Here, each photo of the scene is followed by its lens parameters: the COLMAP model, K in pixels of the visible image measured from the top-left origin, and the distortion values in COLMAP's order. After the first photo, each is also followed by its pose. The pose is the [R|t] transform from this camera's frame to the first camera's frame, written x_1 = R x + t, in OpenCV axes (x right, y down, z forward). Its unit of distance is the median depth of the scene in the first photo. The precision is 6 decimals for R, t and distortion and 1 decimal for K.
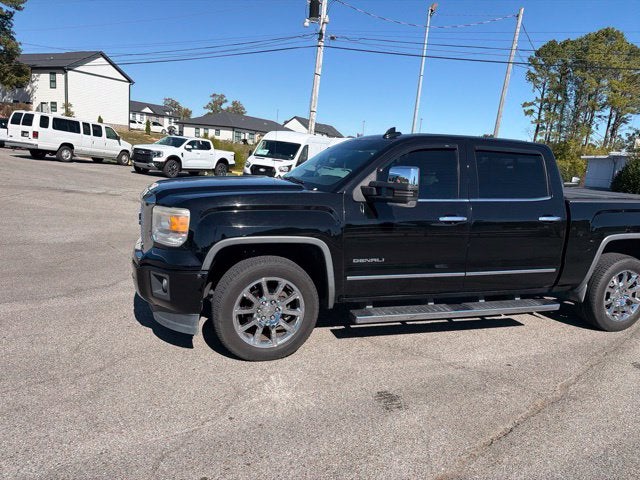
lens RADIAL K [[447.1, 0, 321.4], [0, 447.1, 242.1], [0, 0, 1]] dist [0.043261, -0.059264]
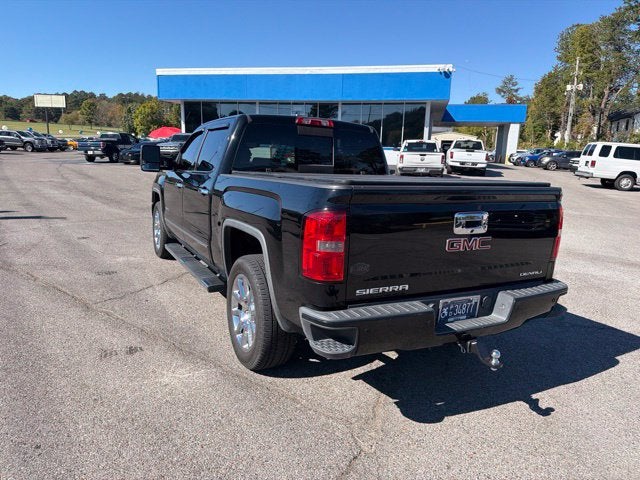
lens RADIAL K [[447.1, 0, 320.3], [0, 447.1, 241.5], [0, 0, 1]] dist [0.043261, -0.059264]
pose [[0.163194, 0.119760, -0.979298, 0.308762], [-0.209450, 0.974185, 0.084231, -0.016161], [0.964105, 0.191368, 0.184065, 0.220445]]
